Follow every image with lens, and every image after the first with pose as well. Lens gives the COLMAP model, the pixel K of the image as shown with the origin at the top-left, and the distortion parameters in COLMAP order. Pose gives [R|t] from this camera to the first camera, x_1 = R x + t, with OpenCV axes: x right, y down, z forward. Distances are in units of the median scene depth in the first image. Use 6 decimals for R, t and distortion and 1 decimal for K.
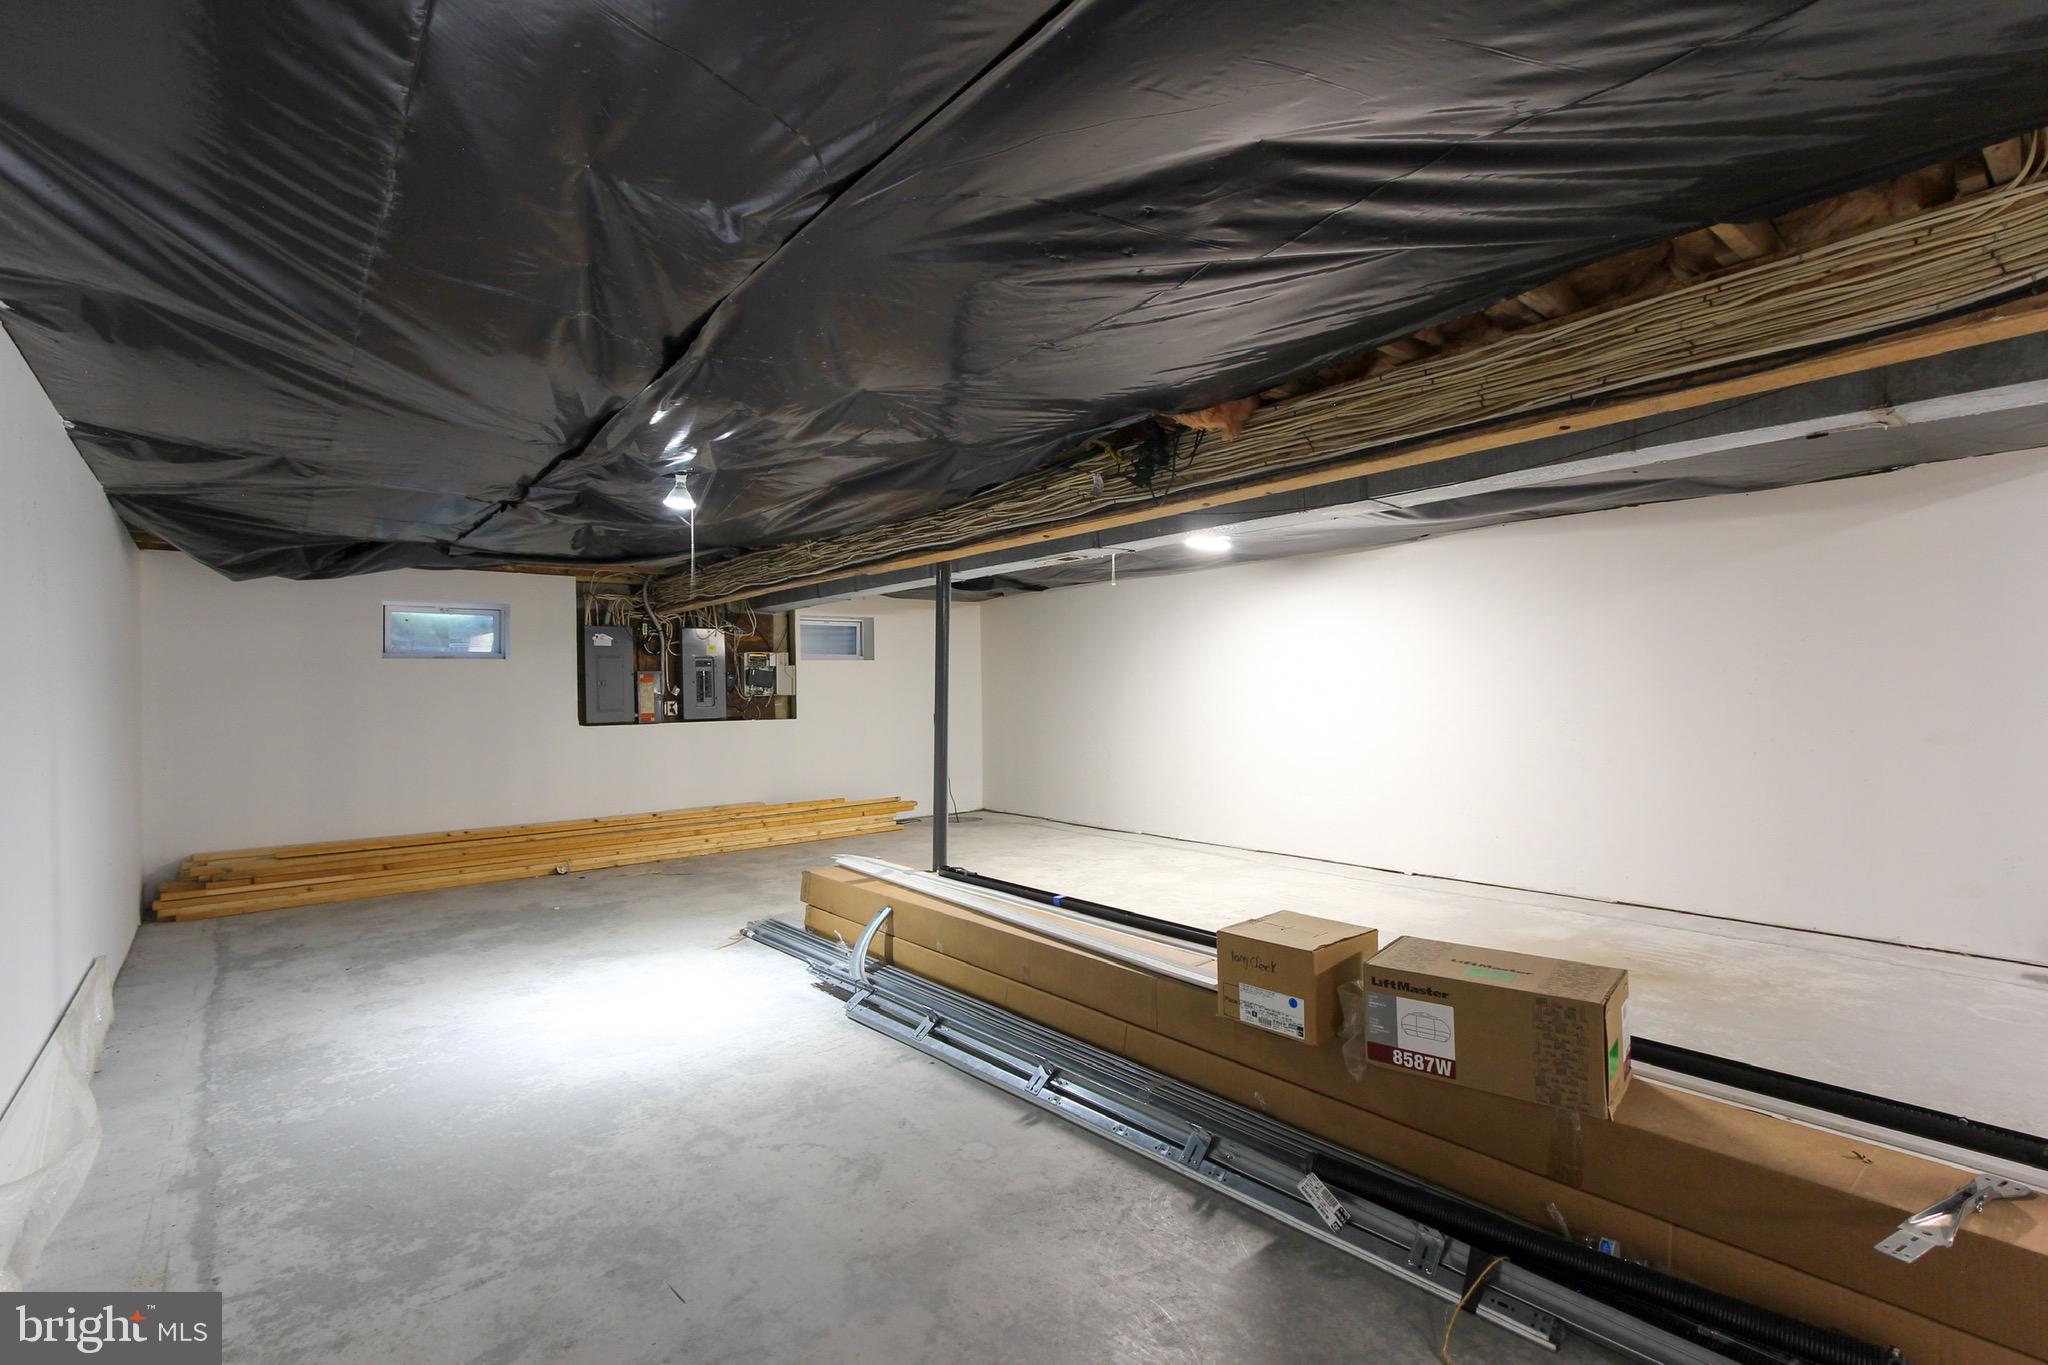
lens RADIAL K [[963.6, 0, 1046.9], [0, 963.6, 683.5], [0, 0, 1]] dist [-0.002454, 0.000401]
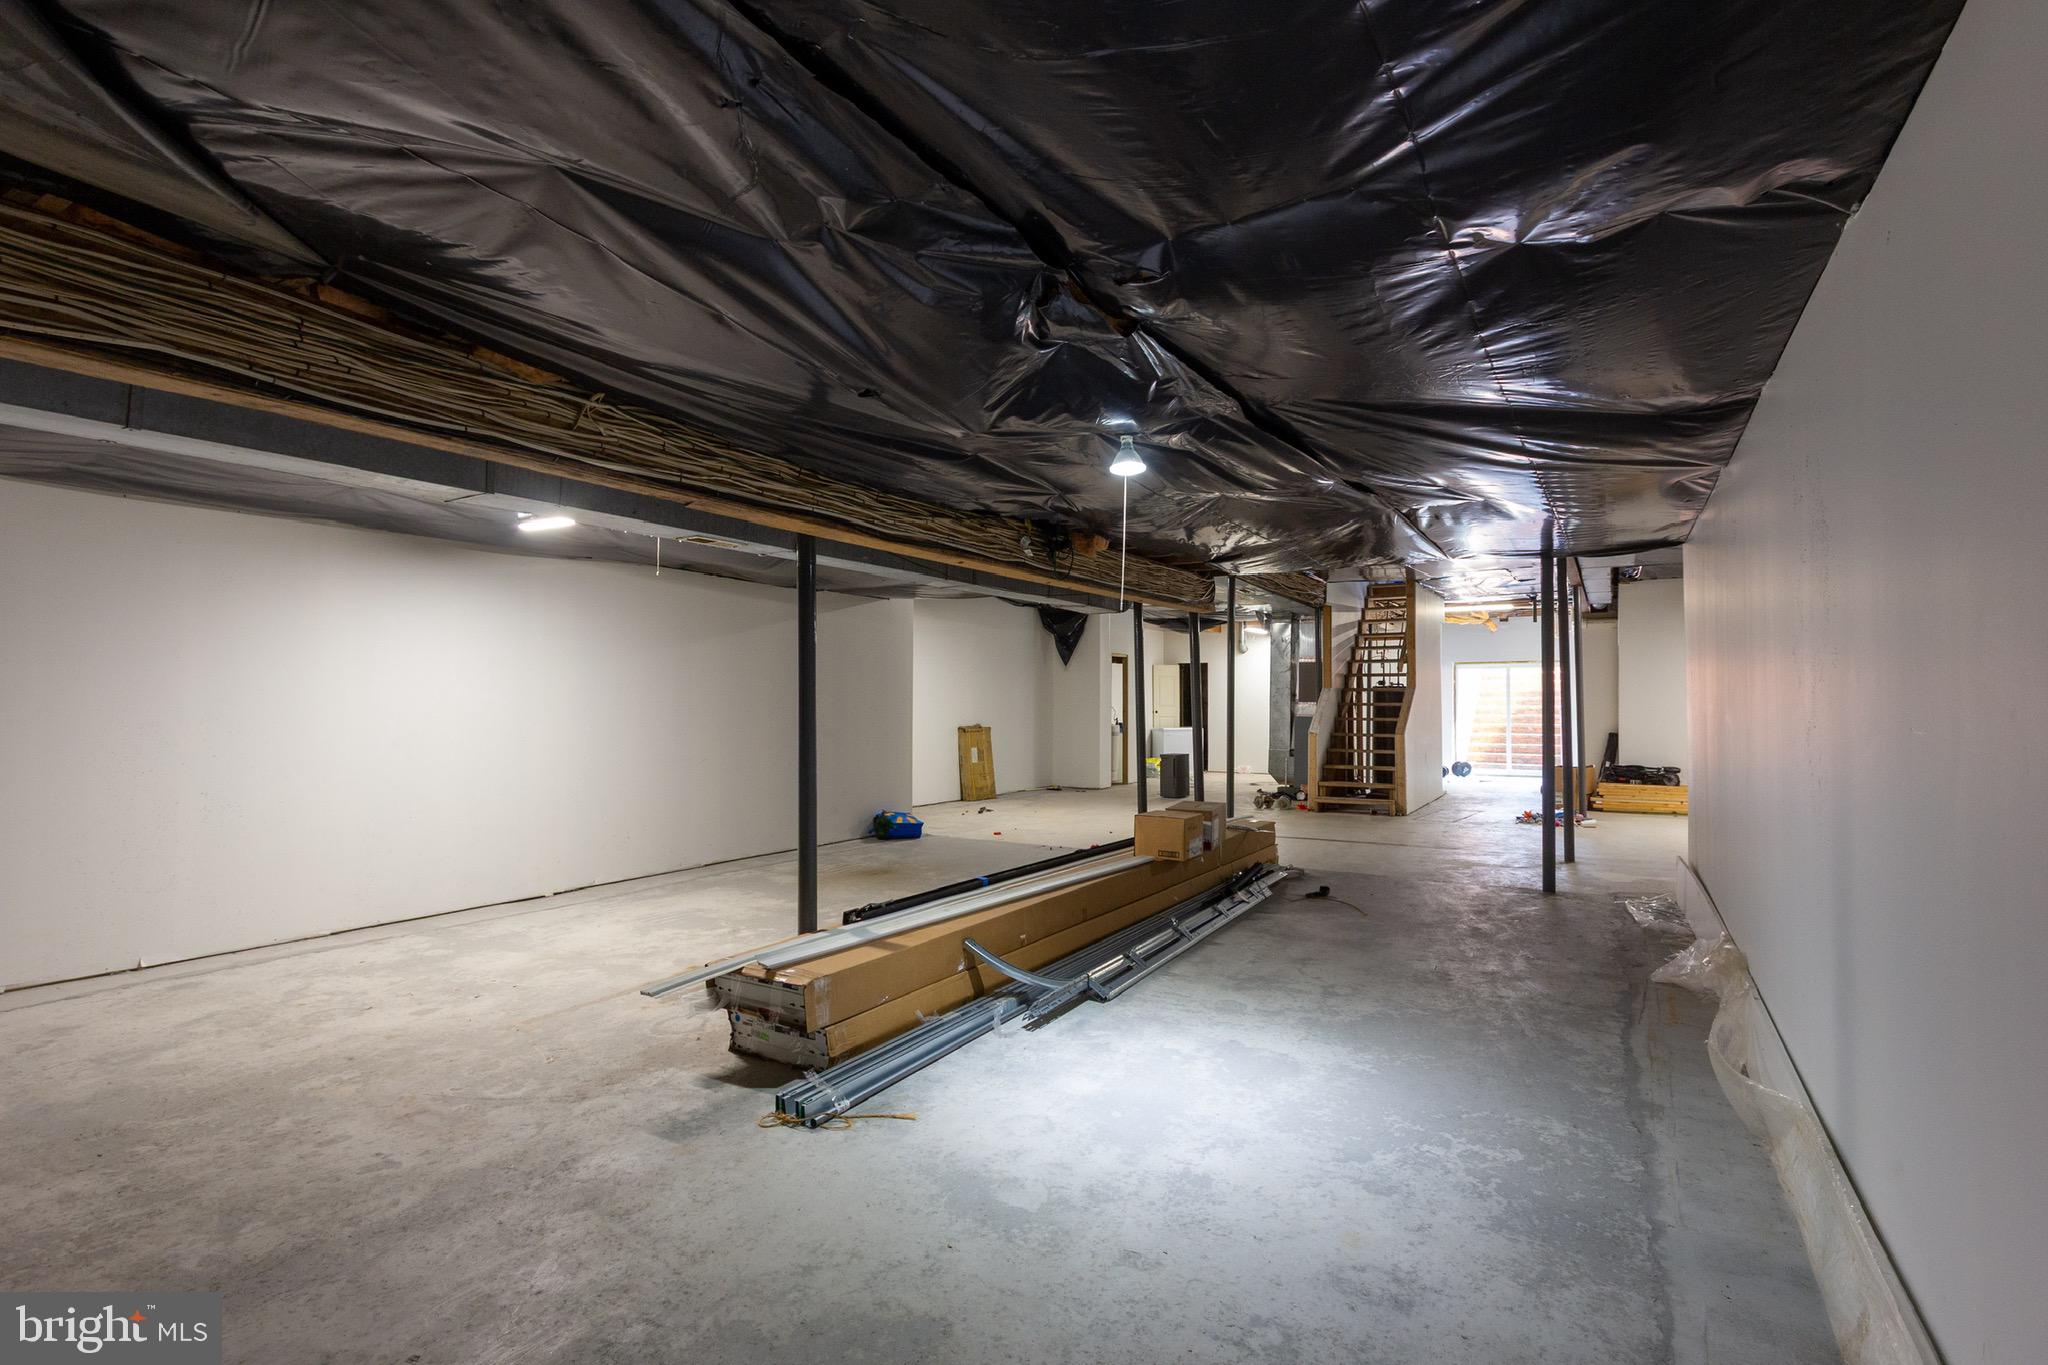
lens RADIAL K [[963.6, 0, 1046.9], [0, 963.6, 683.5], [0, 0, 1]] dist [-0.002454, 0.000401]
pose [[-0.337556, 0.029021, 0.940858, -1.033645], [0.000225, 0.999527, -0.030750, 0.021318], [-0.941305, -0.010168, -0.337403, 1.226385]]
